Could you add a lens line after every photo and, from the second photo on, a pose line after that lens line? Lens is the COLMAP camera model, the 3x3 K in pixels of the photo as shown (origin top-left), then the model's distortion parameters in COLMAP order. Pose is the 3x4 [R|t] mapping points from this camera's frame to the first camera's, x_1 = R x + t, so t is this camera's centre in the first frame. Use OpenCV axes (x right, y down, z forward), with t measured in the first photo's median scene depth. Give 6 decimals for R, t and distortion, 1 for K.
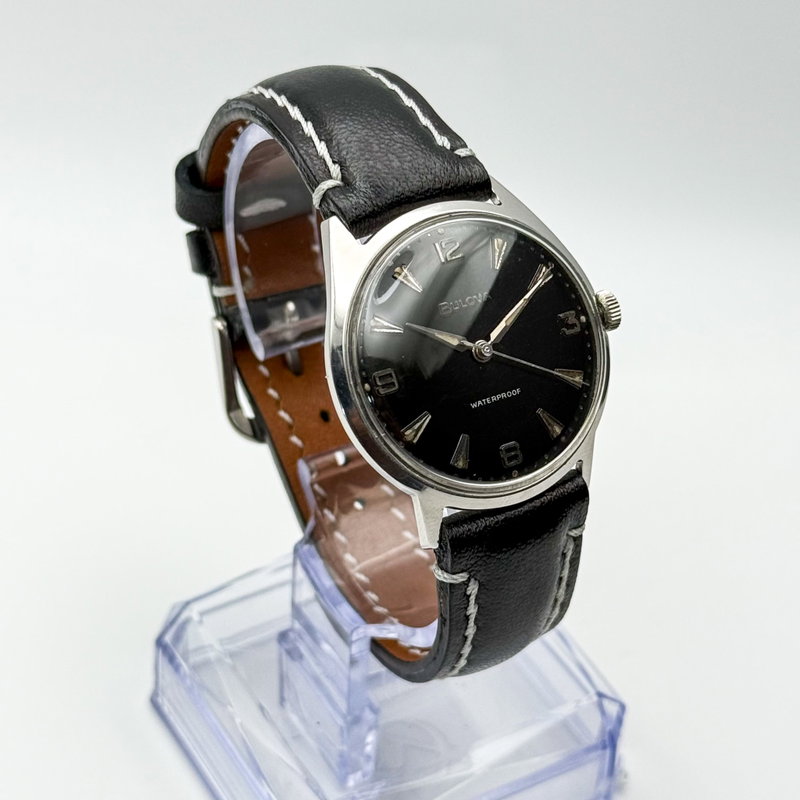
lens RADIAL K [[2101.2, 0, 400.0], [0, 2101.2, 400.0], [0, 0, 1]] dist [0.042708, 0.485771]
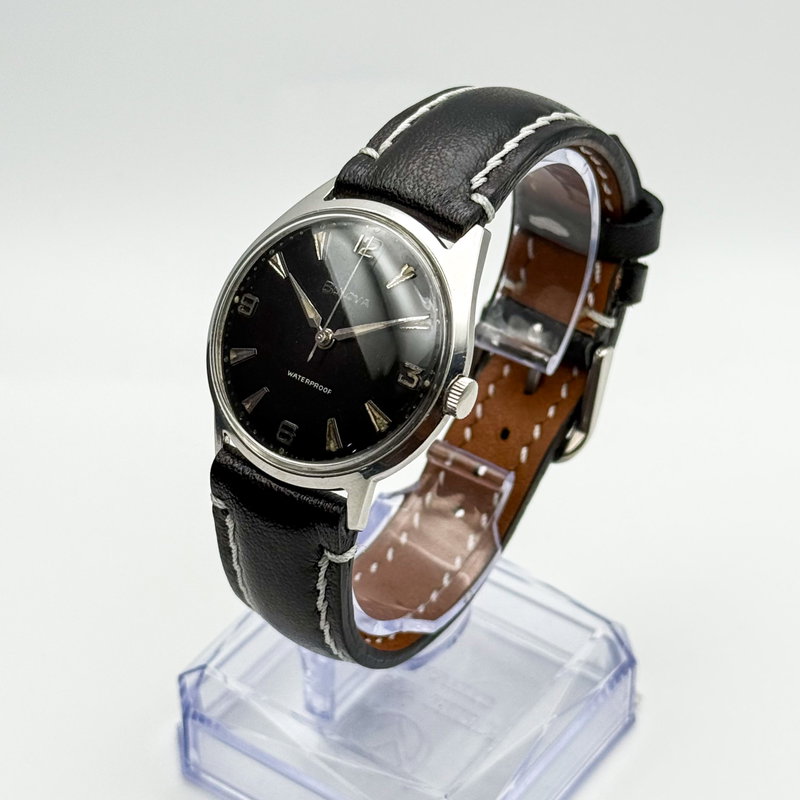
lens RADIAL K [[2101.2, 0, 400.0], [0, 2101.2, 400.0], [0, 0, 1]] dist [0.042708, 0.485771]
pose [[0.416181, 0.520814, -0.745350, 0.841014], [-0.561958, 0.791748, 0.239455, -0.267443], [0.714841, 0.319198, 0.622186, 0.371862]]
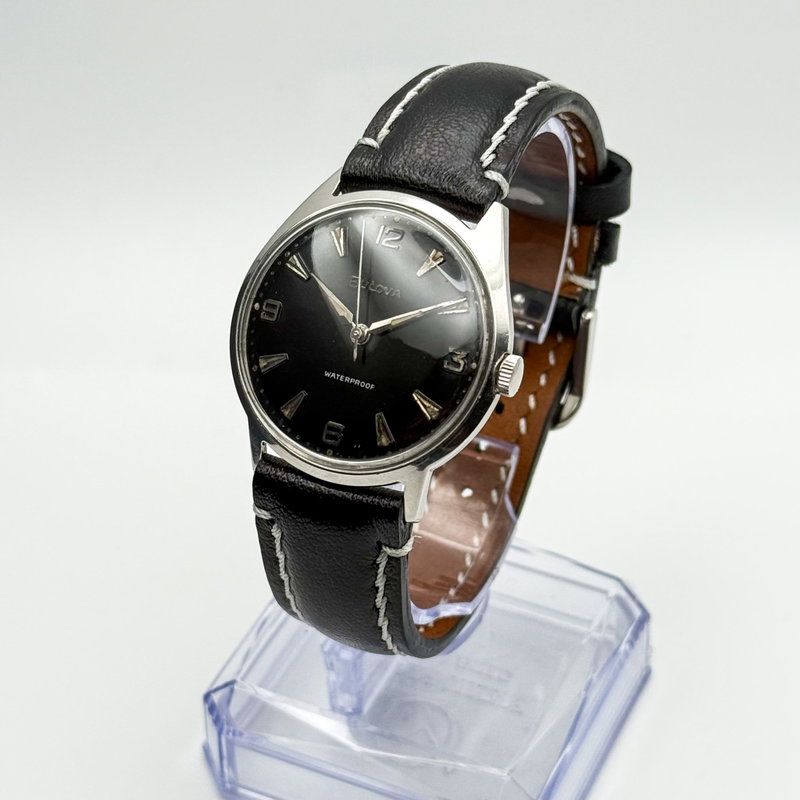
lens RADIAL K [[2101.2, 0, 400.0], [0, 2101.2, 400.0], [0, 0, 1]] dist [0.042708, 0.485771]
pose [[0.570660, 0.463404, -0.677941, 0.758581], [-0.481560, 0.857556, 0.180824, -0.189875], [0.665167, 0.223280, 0.712530, 0.270324]]
